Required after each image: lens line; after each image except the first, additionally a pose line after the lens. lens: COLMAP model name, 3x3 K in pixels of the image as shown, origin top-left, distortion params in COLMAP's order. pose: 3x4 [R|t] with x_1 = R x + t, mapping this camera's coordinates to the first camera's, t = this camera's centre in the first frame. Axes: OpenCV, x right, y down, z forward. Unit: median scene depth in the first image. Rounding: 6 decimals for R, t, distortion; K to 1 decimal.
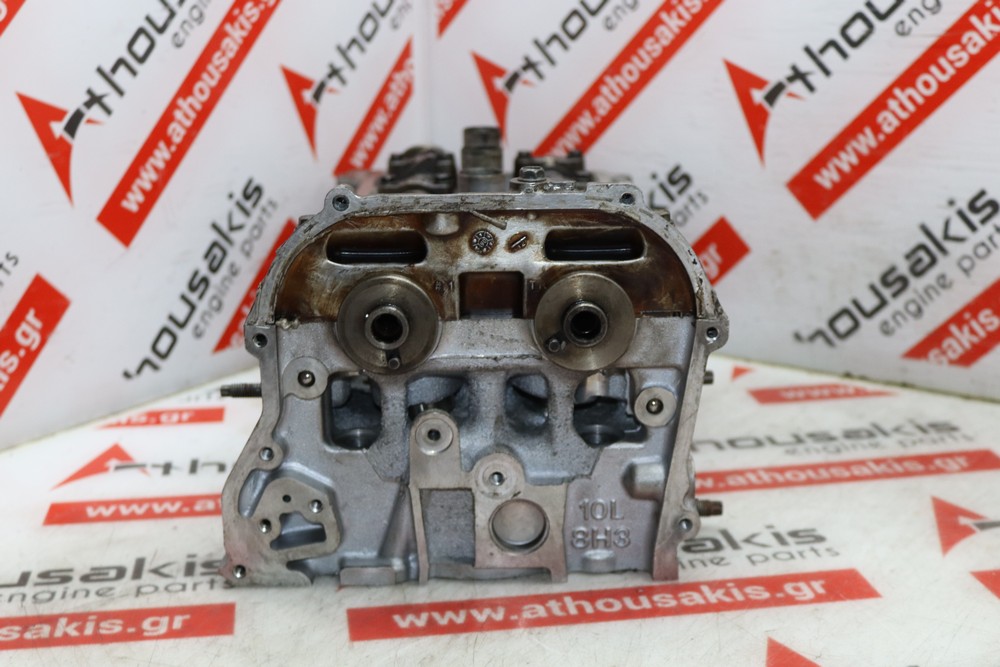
lens RADIAL K [[1416.7, 0, 502.6], [0, 1416.7, 329.0], [0, 0, 1]] dist [-0.080553, 0.000000]
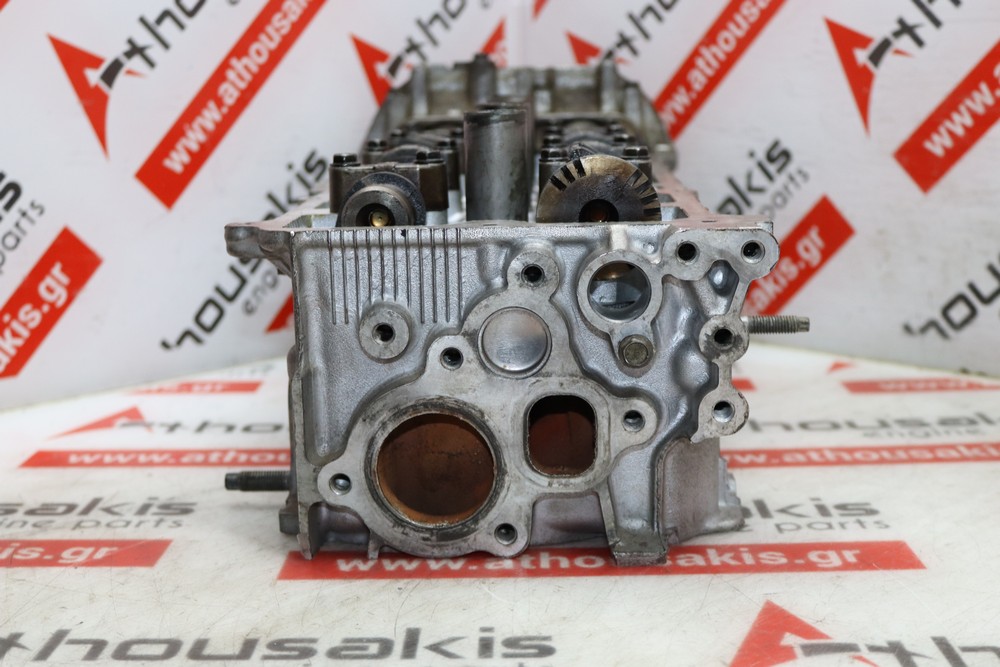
lens RADIAL K [[1416.7, 0, 469.7], [0, 1416.7, 324.5], [0, 0, 1]] dist [-0.080553, 0.000000]
pose [[0.984124, 0.021525, -0.176172, 0.107676], [-0.034389, 0.996933, -0.070294, 0.083314], [0.174119, 0.075236, 0.981846, 0.107944]]
